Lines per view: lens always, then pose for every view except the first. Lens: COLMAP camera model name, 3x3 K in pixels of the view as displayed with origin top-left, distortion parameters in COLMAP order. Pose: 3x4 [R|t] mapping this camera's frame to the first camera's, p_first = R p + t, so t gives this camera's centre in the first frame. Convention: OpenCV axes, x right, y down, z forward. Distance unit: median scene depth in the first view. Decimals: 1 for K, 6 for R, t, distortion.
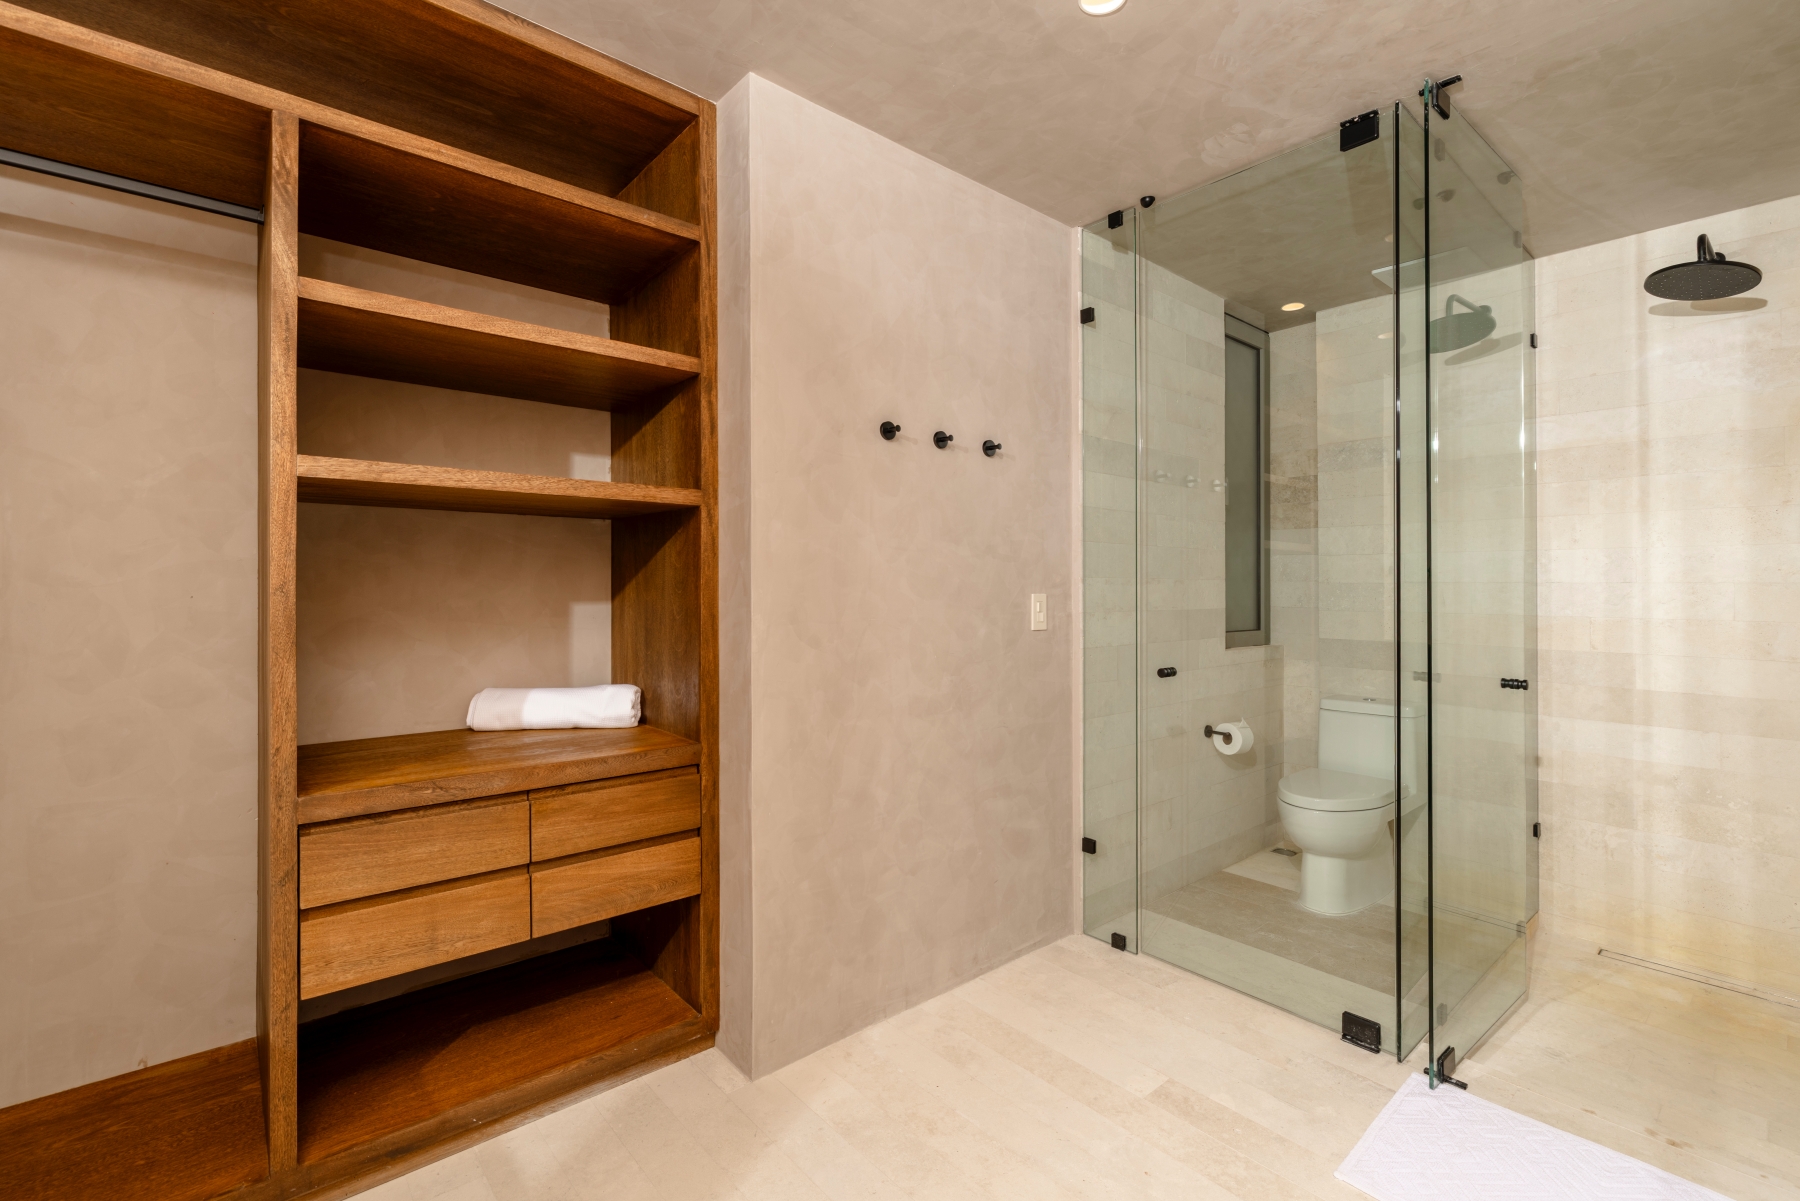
lens RADIAL K [[796.3, 0, 904.7], [0, 796.3, 582.9], [0, 0, 1]] dist [0.006948, 0.000429]
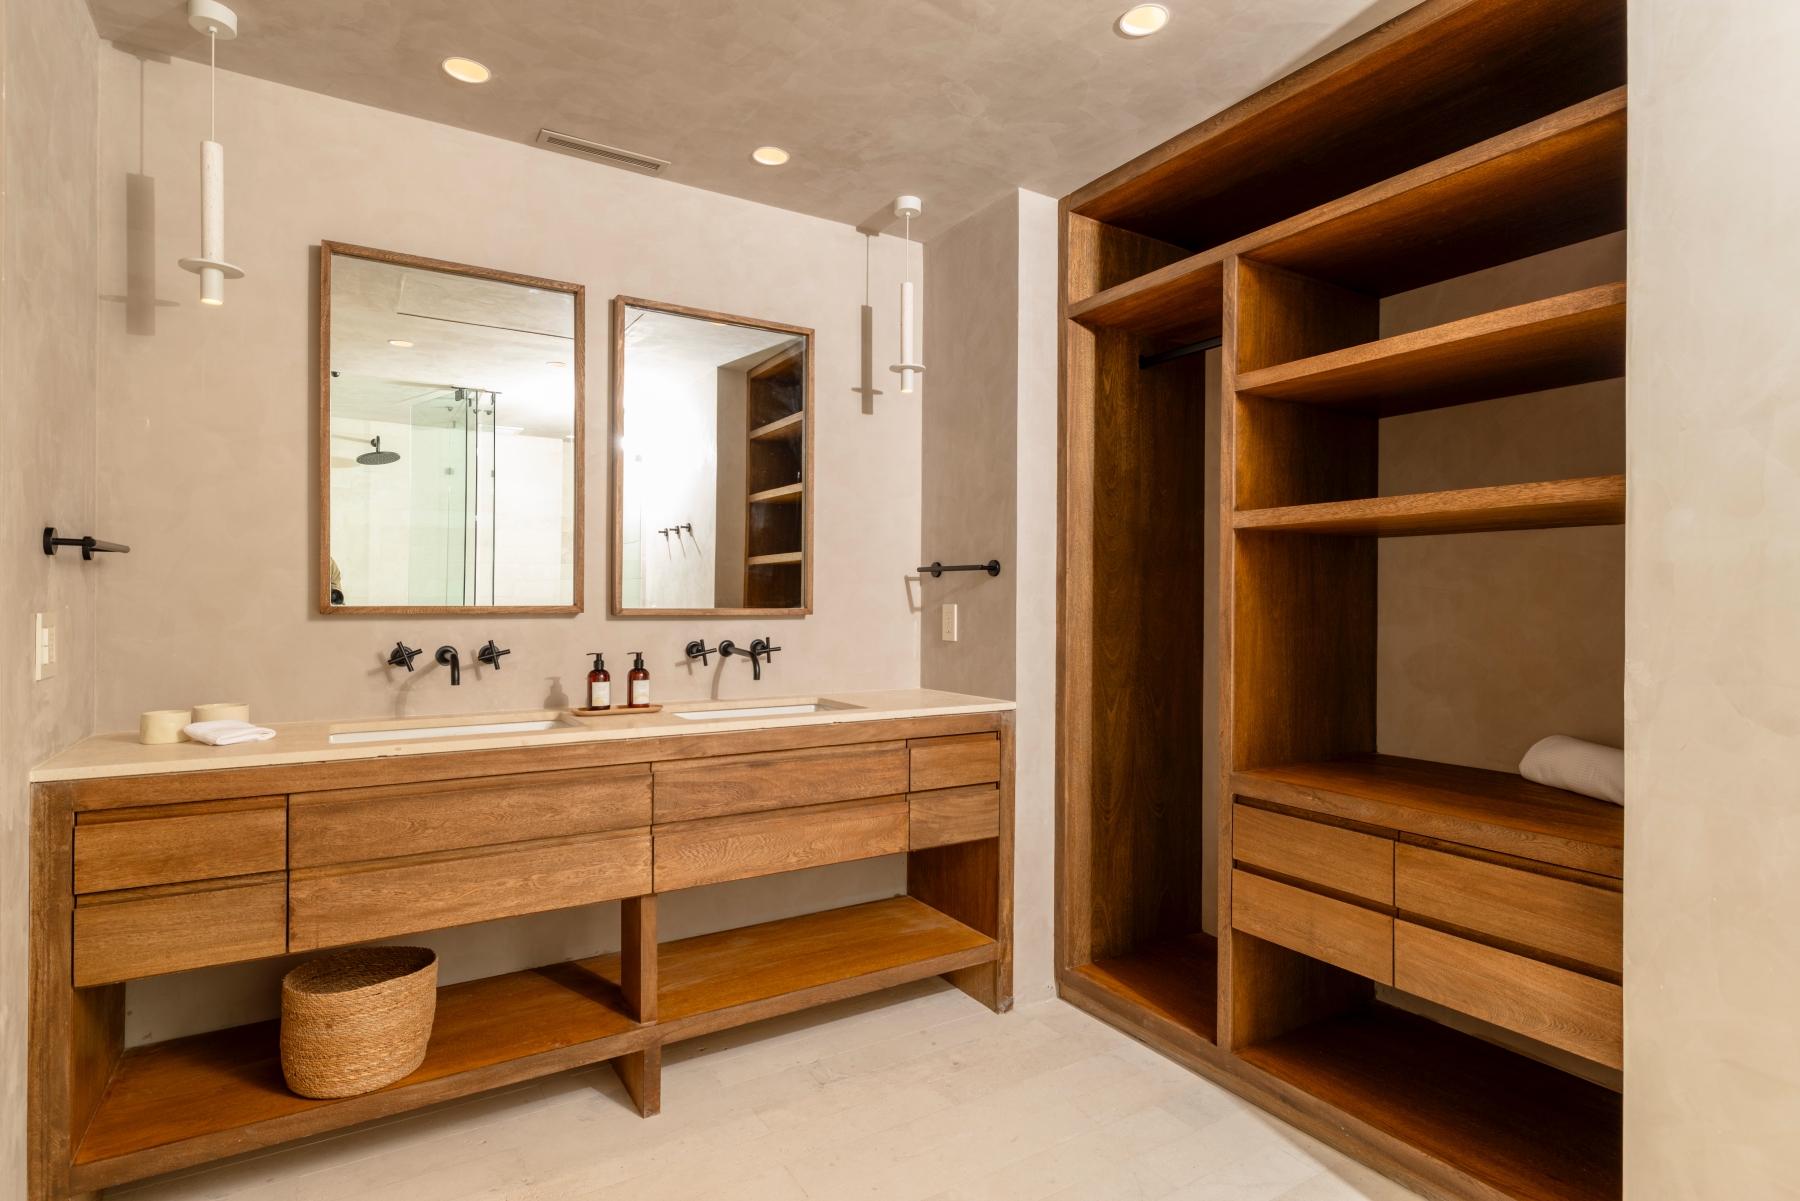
lens RADIAL K [[914.4, 0, 903.5], [0, 914.4, 609.3], [0, 0, 1]] dist [-0.002172, -0.000096]
pose [[-0.156662, -0.001316, -0.987651, 0.664549], [-0.005093, 0.999987, -0.000524, 0.001797], [0.987639, 0.004948, -0.156667, 0.569612]]
